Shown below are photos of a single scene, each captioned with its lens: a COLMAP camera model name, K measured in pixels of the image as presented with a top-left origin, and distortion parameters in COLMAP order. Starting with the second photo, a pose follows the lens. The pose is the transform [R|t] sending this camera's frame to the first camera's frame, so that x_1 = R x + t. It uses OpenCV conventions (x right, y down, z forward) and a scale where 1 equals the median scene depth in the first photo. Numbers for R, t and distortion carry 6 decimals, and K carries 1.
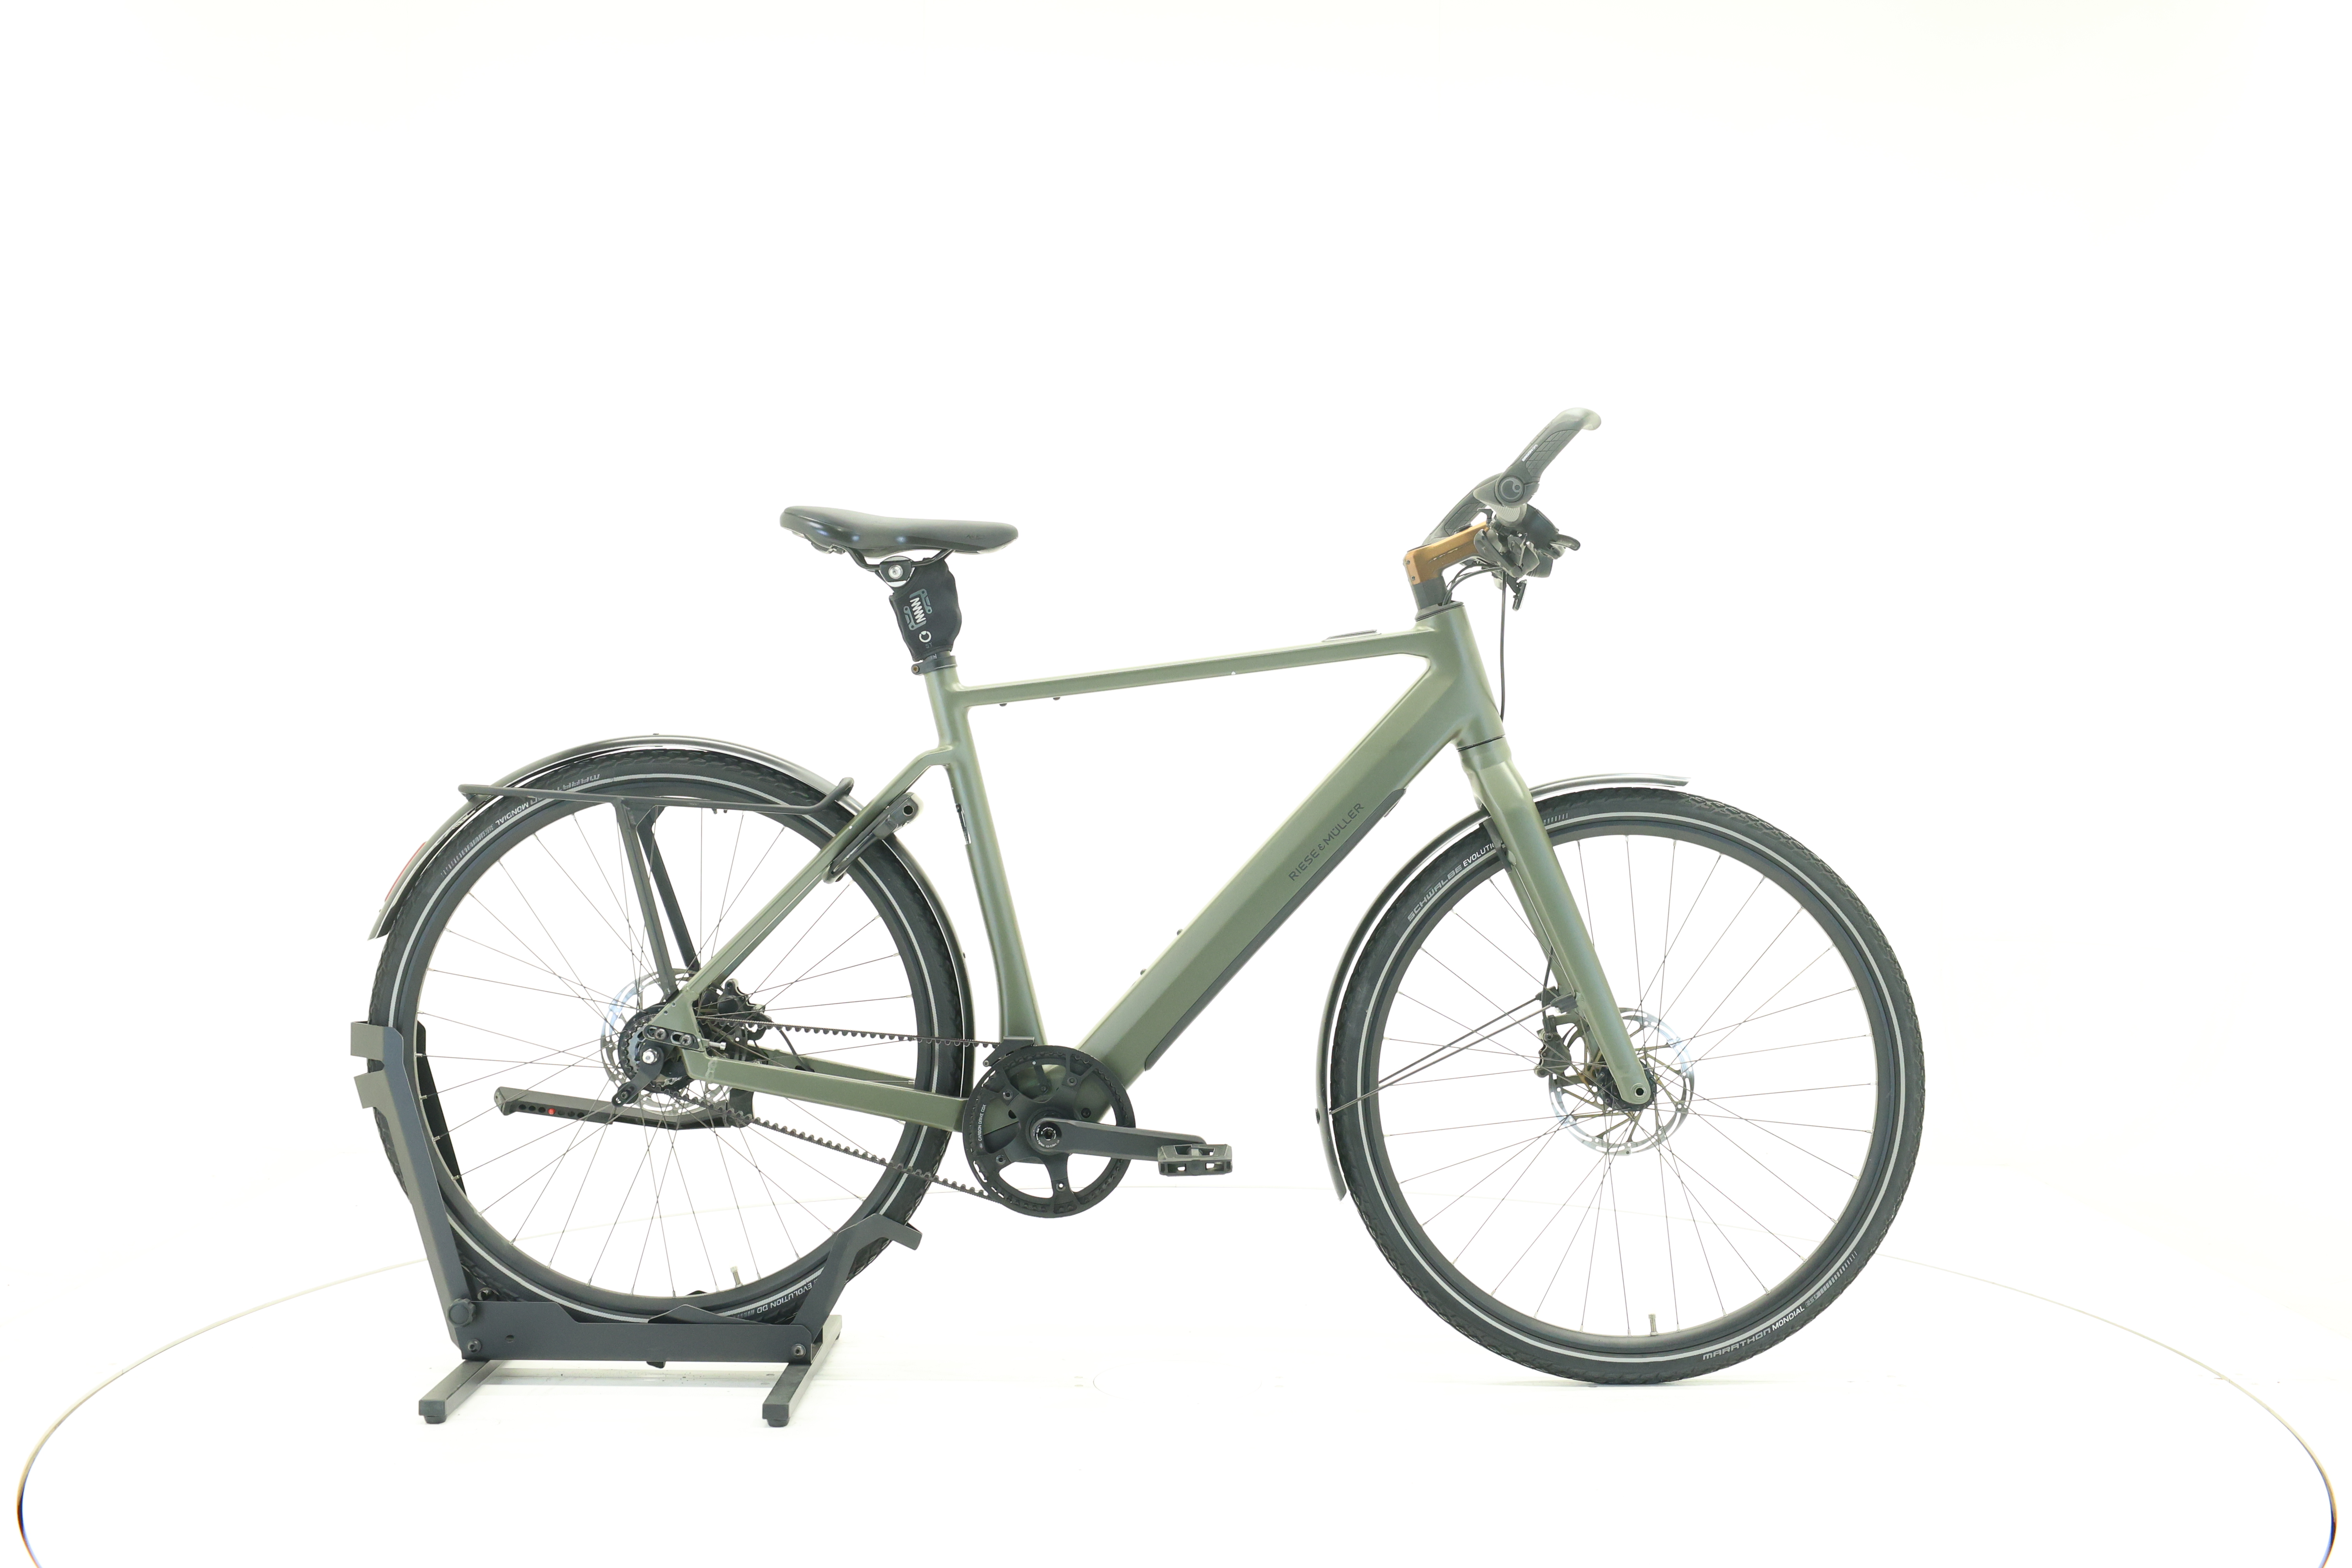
lens RADIAL K [[2507.6, 0, 1174.7], [0, 2507.6, 783.2], [0, 0, 1]] dist [-0.032927, 0.000000]
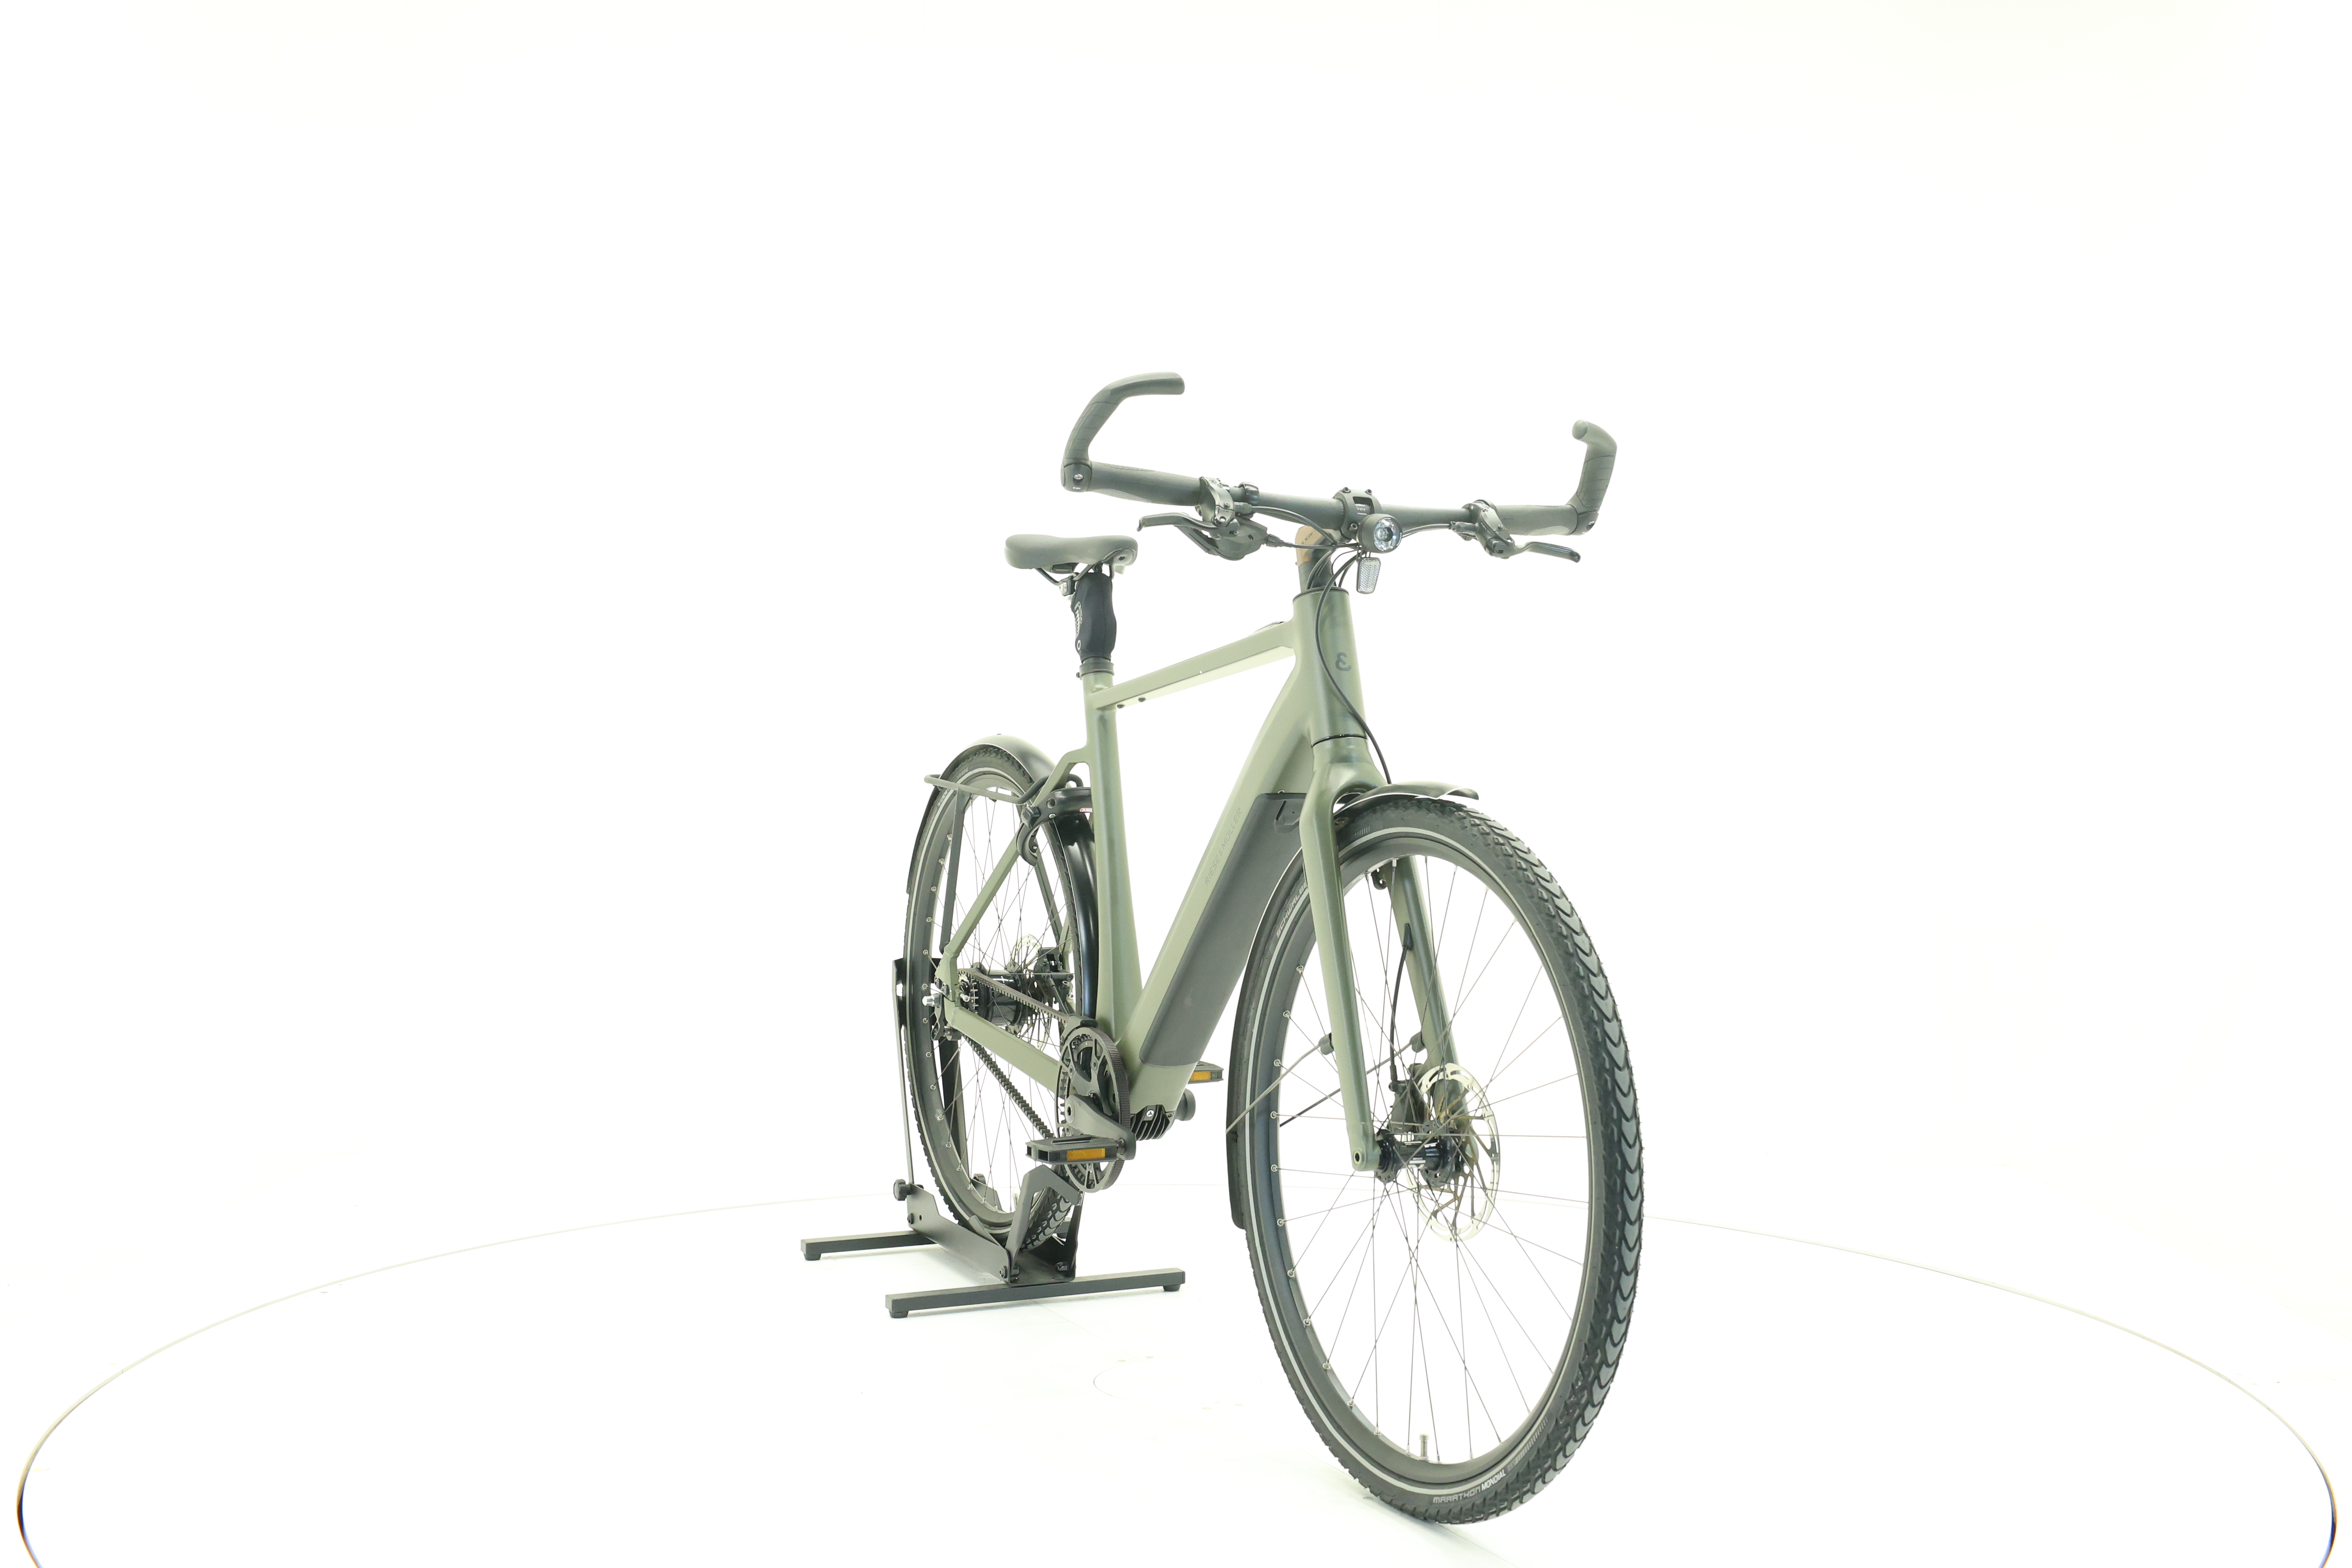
lens RADIAL K [[2507.6, 0, 1162.4], [0, 2507.6, 785.8], [0, 0, 1]] dist [-0.032927, 0.000000]
pose [[0.423364, 0.019443, -0.905751, 0.901268], [-0.023883, 0.999662, 0.010295, -0.008936], [0.905645, 0.017274, 0.423685, 0.568109]]
